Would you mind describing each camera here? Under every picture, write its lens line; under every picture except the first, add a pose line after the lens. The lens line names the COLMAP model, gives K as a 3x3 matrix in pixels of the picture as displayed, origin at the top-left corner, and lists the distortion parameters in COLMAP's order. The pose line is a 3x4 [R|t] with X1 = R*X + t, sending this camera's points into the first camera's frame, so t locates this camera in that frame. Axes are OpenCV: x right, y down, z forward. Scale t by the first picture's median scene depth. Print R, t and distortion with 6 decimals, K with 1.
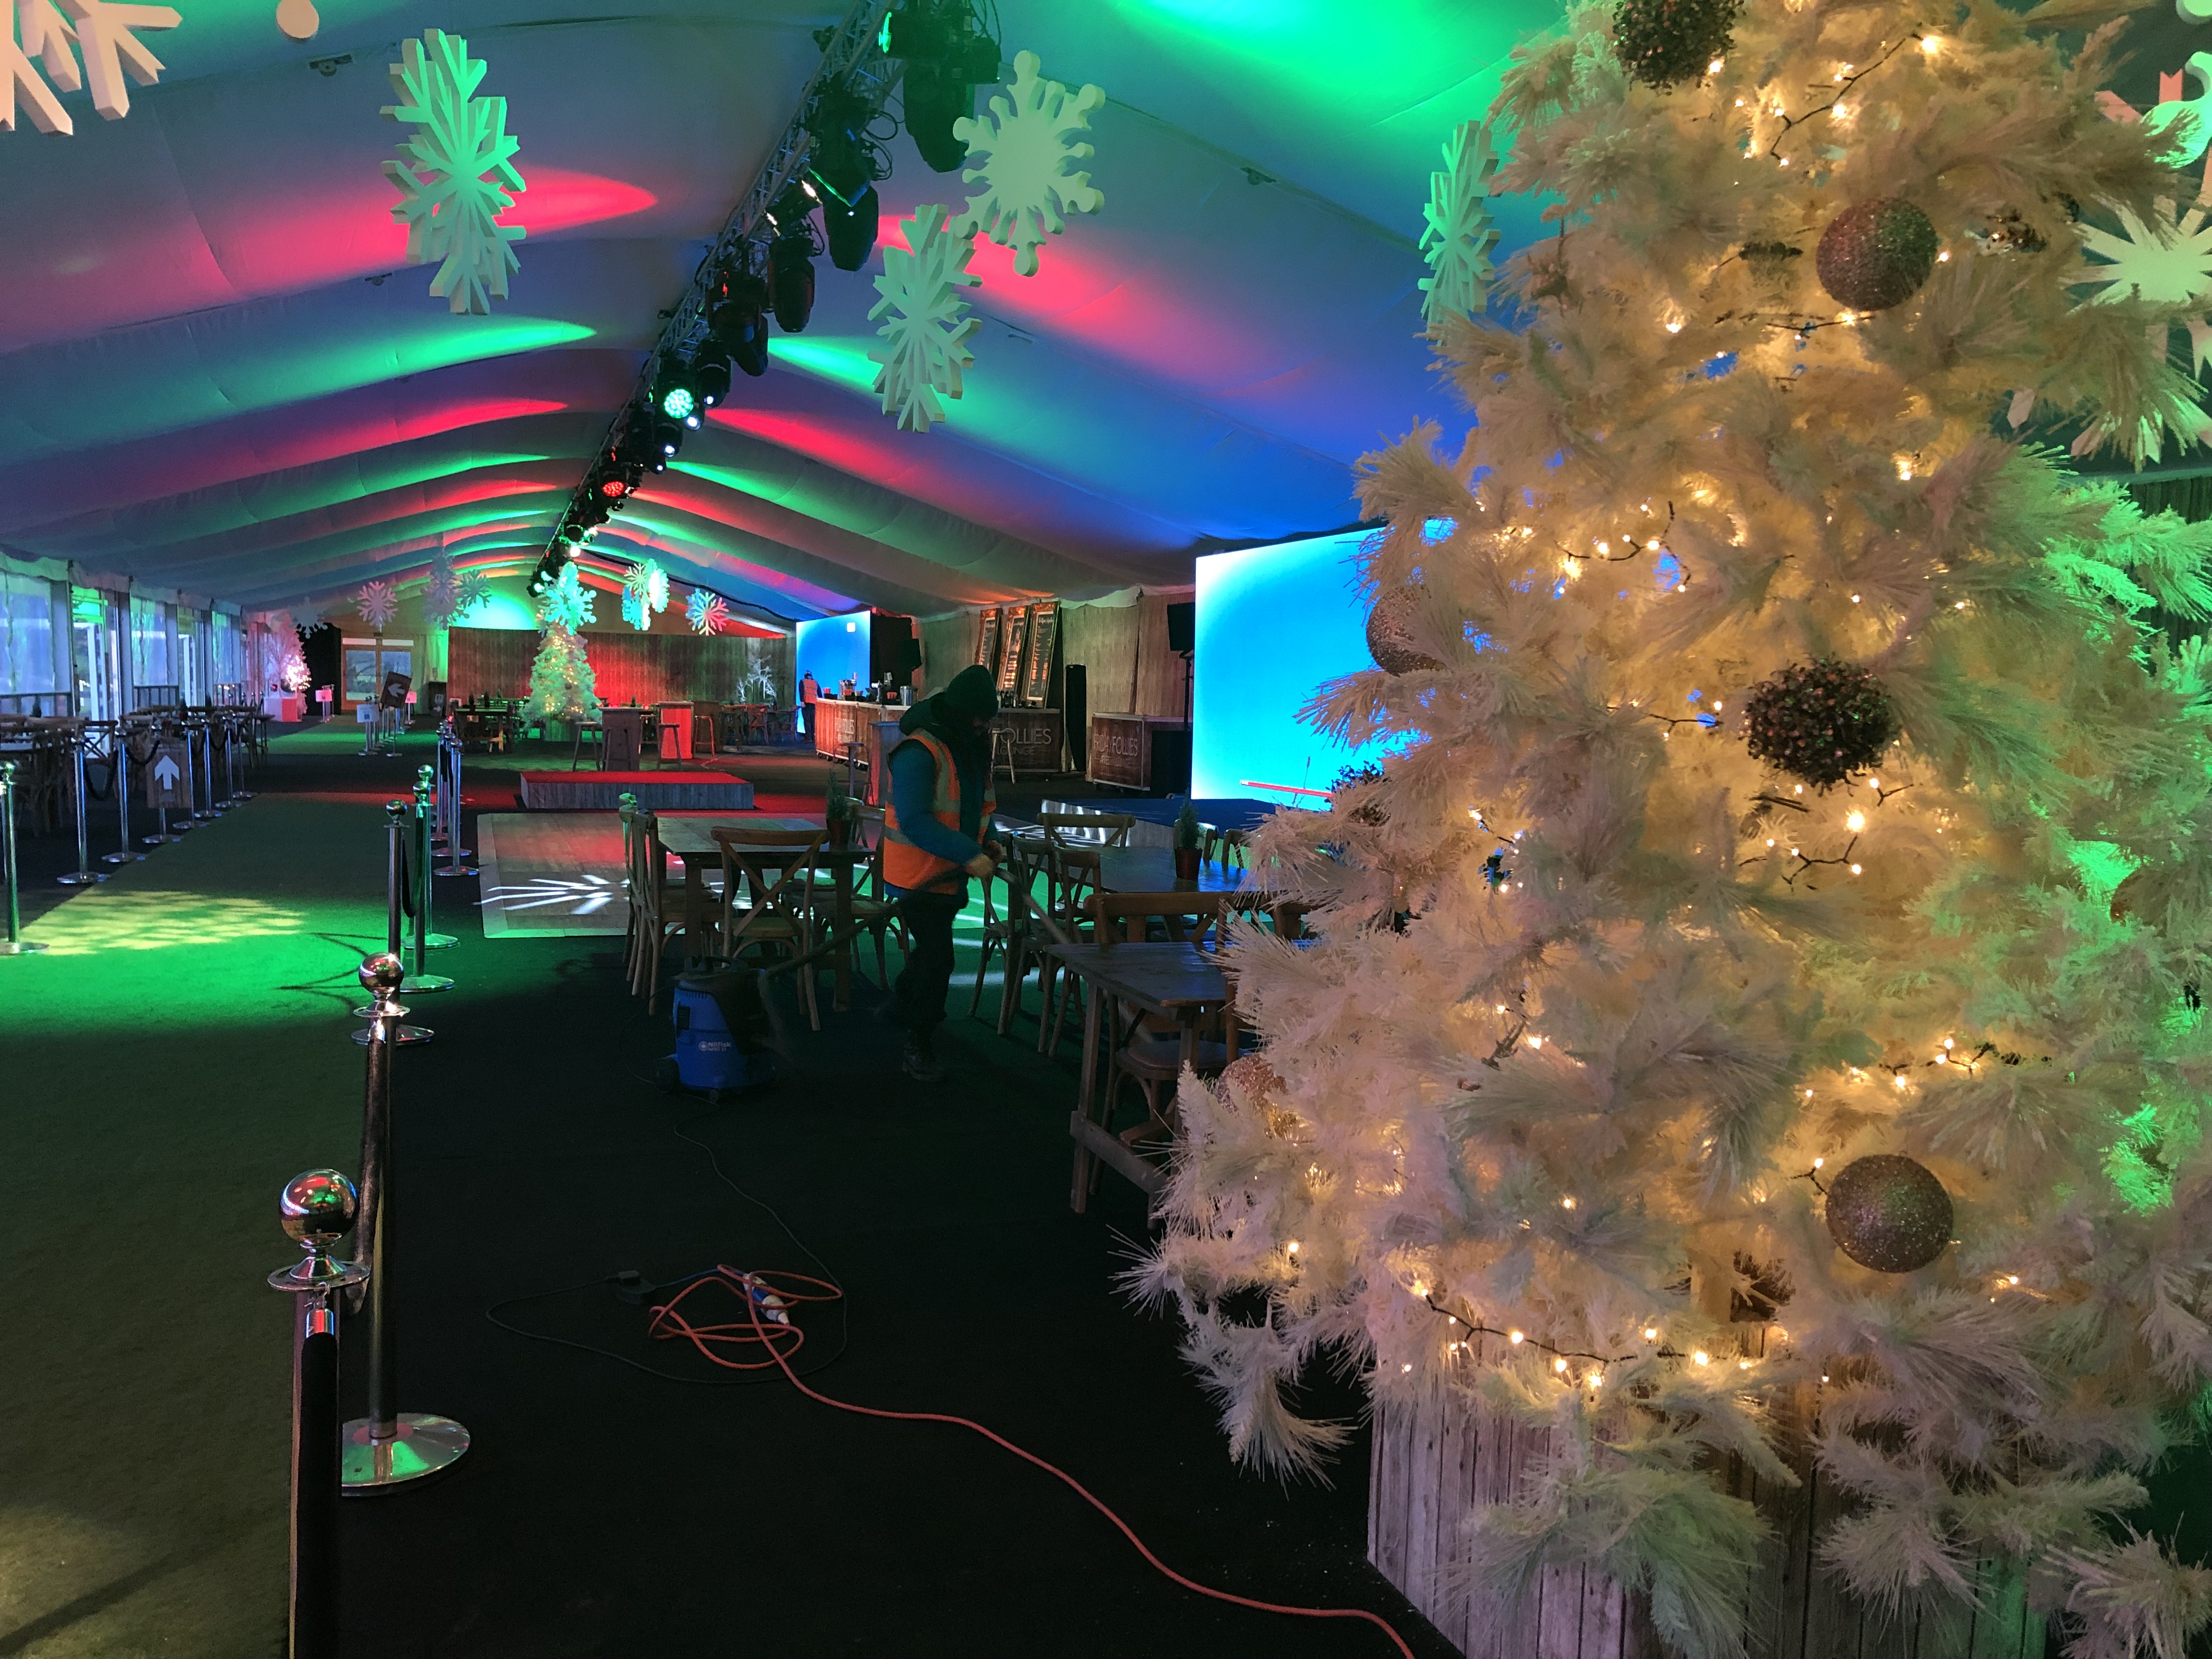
lens RADIAL K [[1764.3, 0, 1106.0], [0, 1764.3, 829.5], [0, 0, 1]] dist [0.007374, 0.000774]
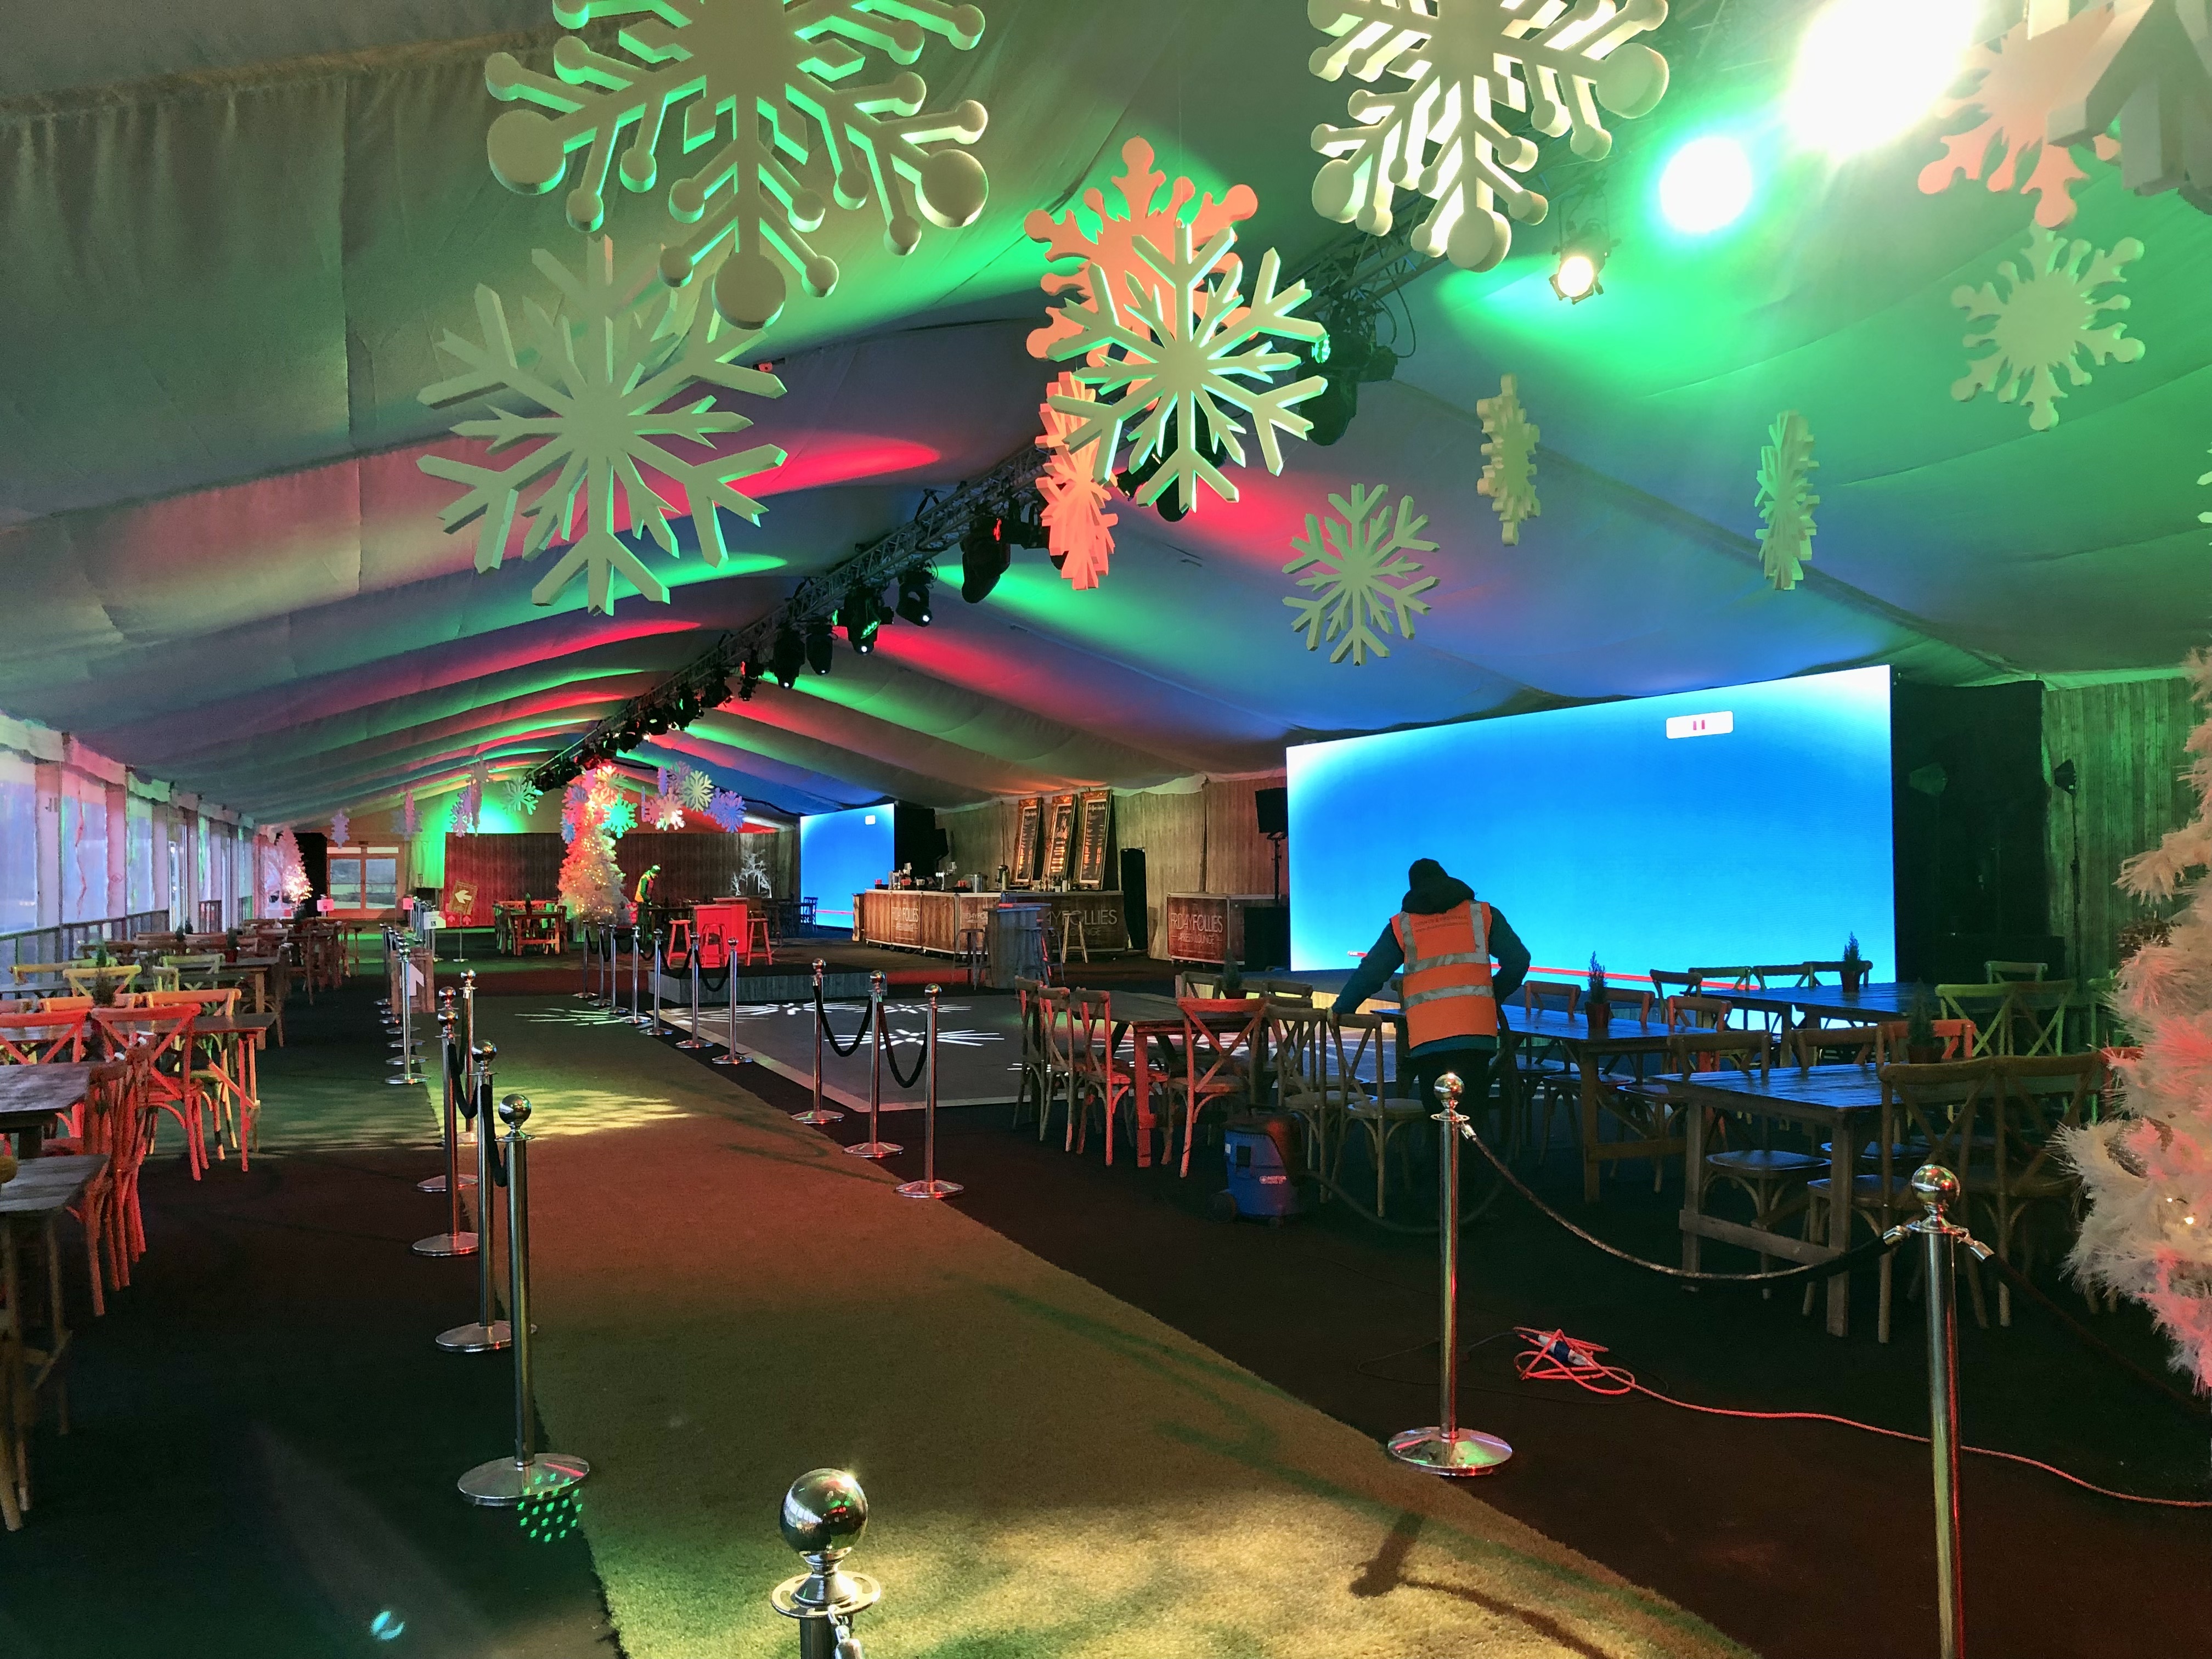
lens RADIAL K [[1764.3, 0, 1106.0], [0, 1764.3, 829.5], [0, 0, 1]] dist [0.007374, 0.000774]
pose [[0.997660, -0.033893, 0.059385, -0.092944], [0.039764, 0.994129, -0.100634, 0.000786], [-0.055625, 0.102759, 0.993150, -0.047498]]
